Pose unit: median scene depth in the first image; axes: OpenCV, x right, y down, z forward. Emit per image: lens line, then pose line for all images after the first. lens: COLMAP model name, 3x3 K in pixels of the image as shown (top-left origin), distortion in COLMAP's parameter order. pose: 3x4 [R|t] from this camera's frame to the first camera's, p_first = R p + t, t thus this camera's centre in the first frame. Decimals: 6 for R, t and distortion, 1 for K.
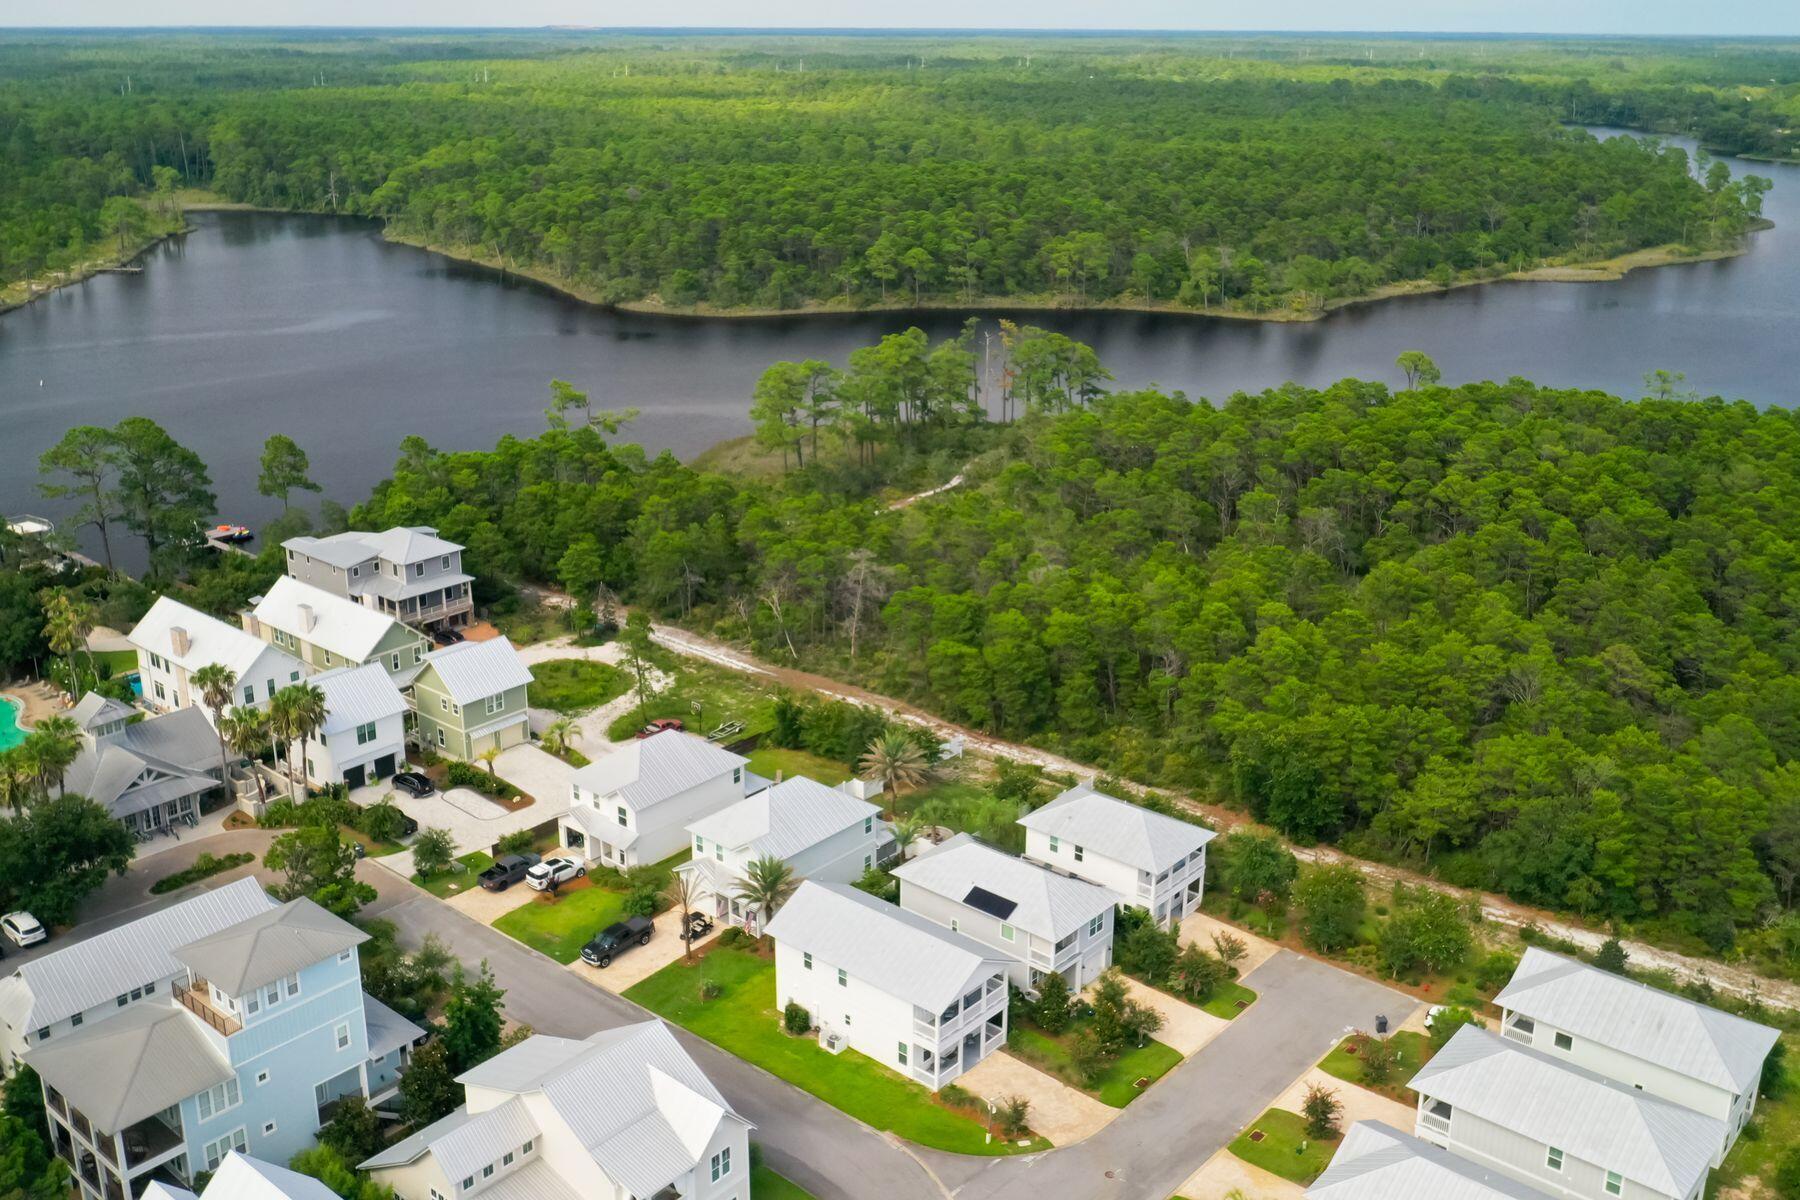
lens RADIAL K [[1534.9, 0, 900.0], [0, 1534.9, 600.0], [0, 0, 1]] dist [0.004305, 0.002620]
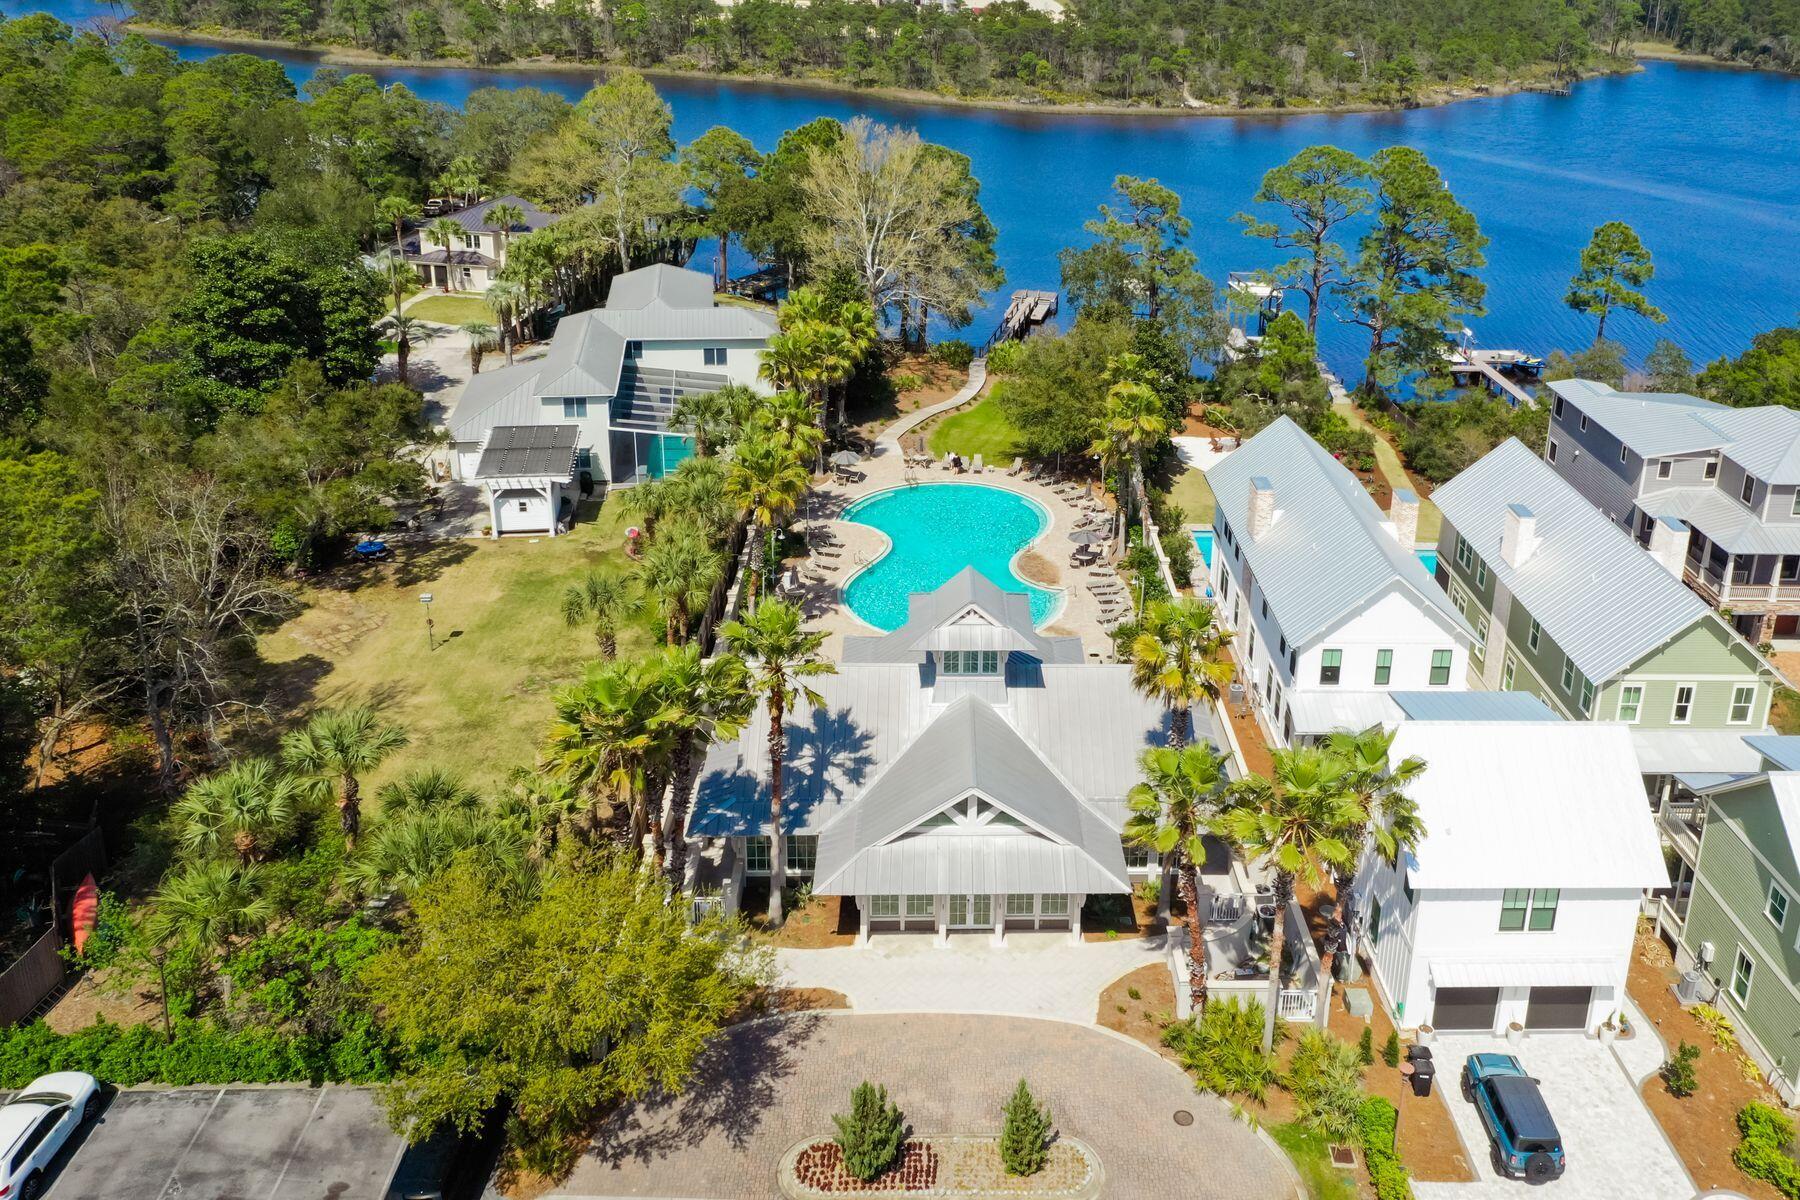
lens RADIAL K [[1534.9, 0, 900.0], [0, 1534.9, 600.0], [0, 0, 1]] dist [0.004305, 0.002620]
pose [[0.663531, 0.277689, -0.694705, -0.210158], [-0.237502, 0.958717, 0.156377, 0.001623], [0.709450, 0.061233, 0.702091, 0.620807]]
